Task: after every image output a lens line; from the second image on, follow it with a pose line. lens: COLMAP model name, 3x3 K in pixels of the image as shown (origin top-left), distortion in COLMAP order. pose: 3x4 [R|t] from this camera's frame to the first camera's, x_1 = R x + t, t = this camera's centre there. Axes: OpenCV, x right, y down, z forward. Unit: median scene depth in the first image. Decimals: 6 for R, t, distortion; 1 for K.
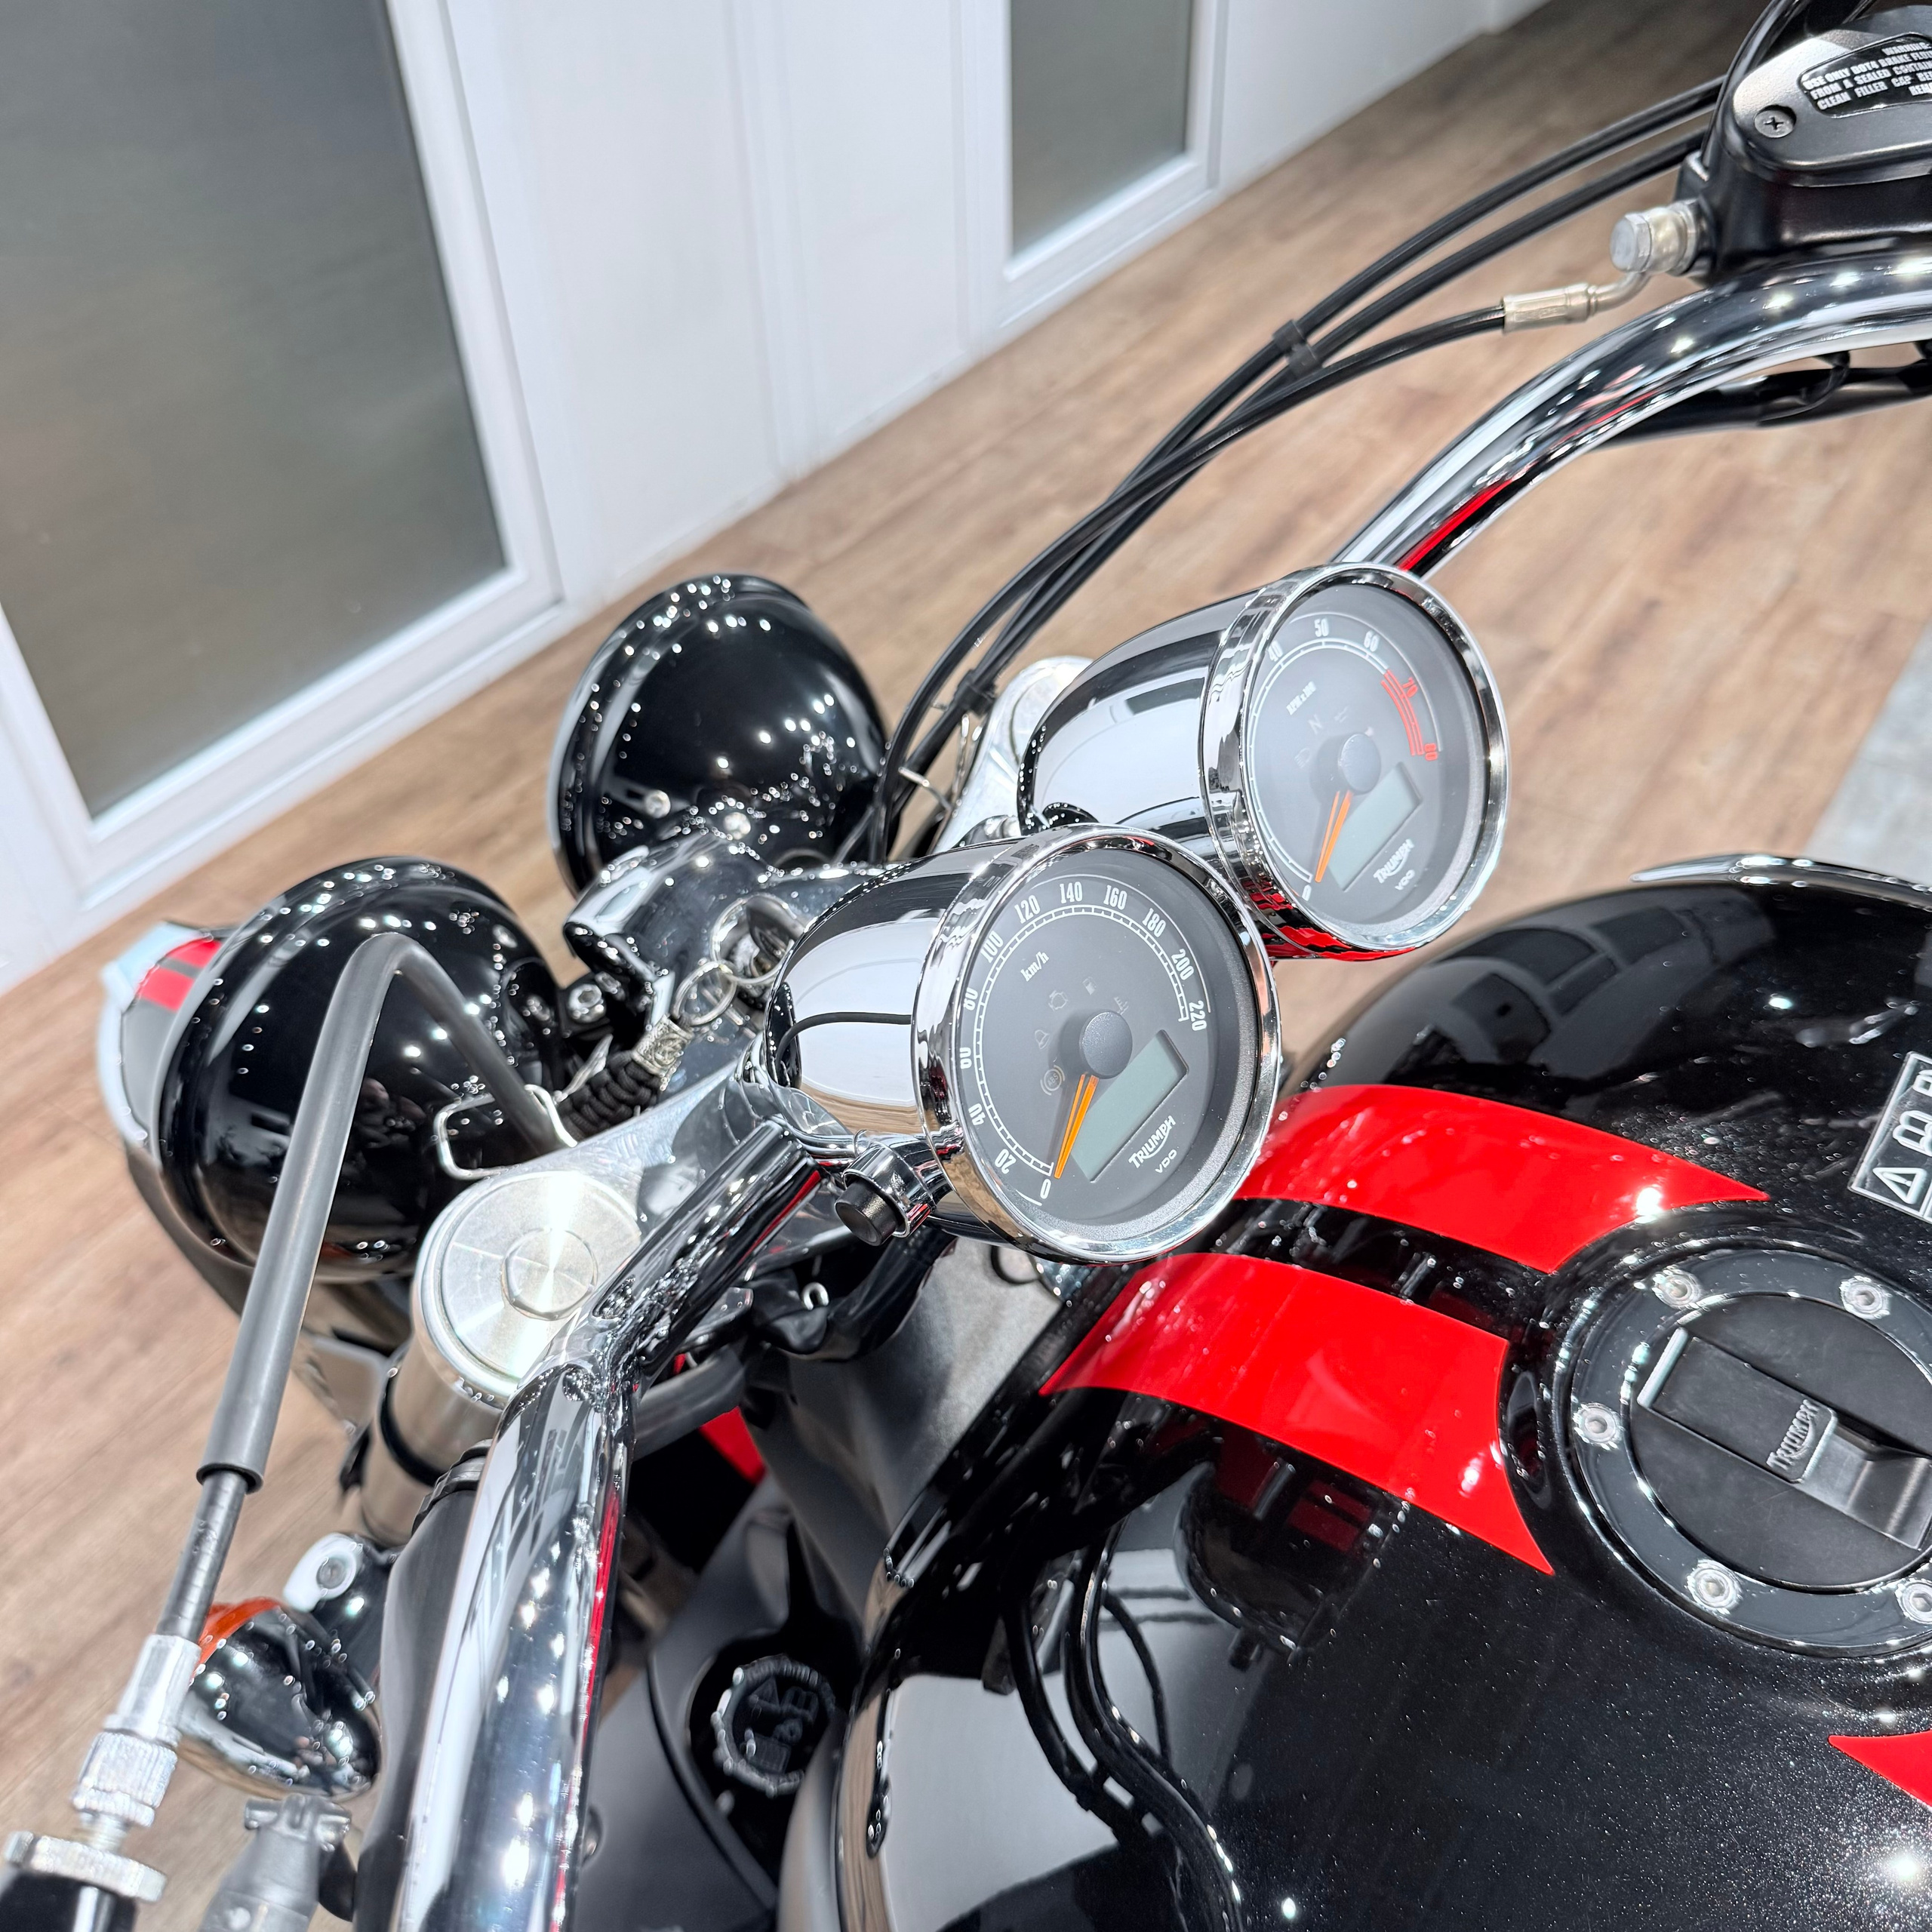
lens RADIAL K [[1810.1, 0, 968.8], [0, 1810.1, 965.5], [0, 0, 1]] dist [0.127761, -0.273911]
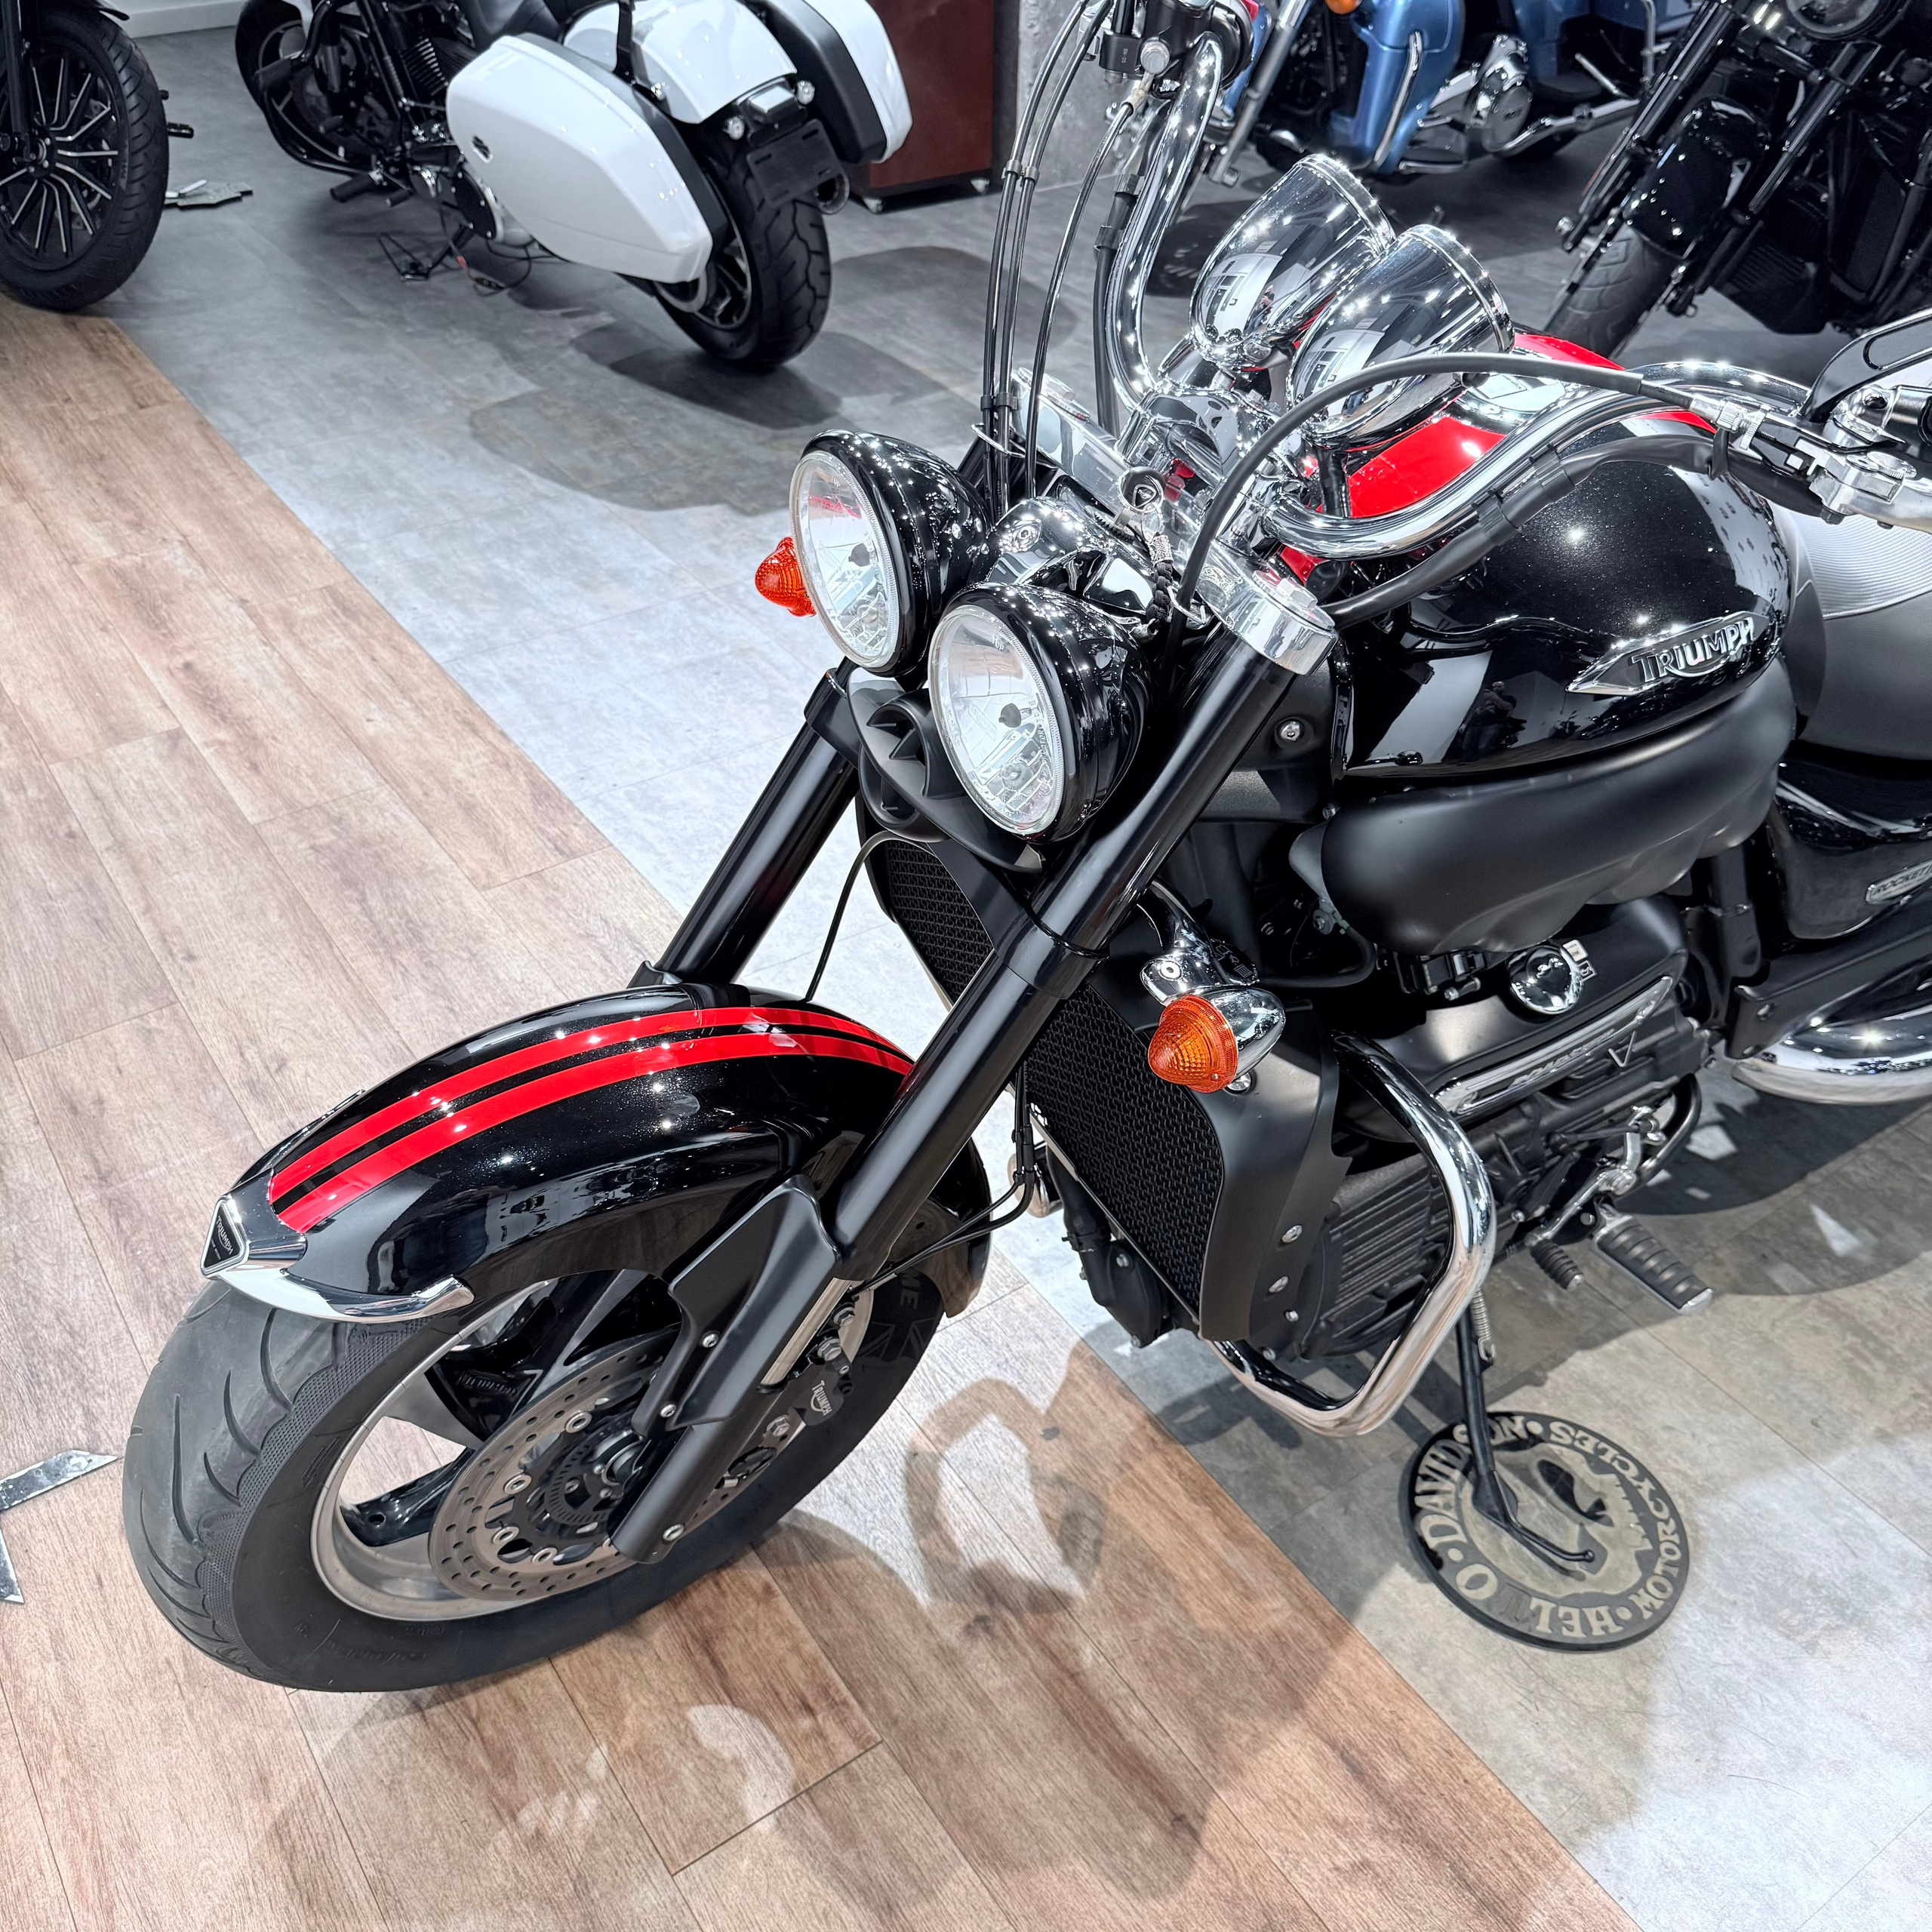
lens RADIAL K [[1812.2, 0, 957.2], [0, 1812.2, 975.0], [0, 0, 1]] dist [0.147974, -0.340391]
pose [[0.359971, -0.562245, 0.744515, -0.429940], [0.620025, 0.740459, 0.259401, -0.055328], [-0.697130, 0.368241, 0.615150, 0.024317]]
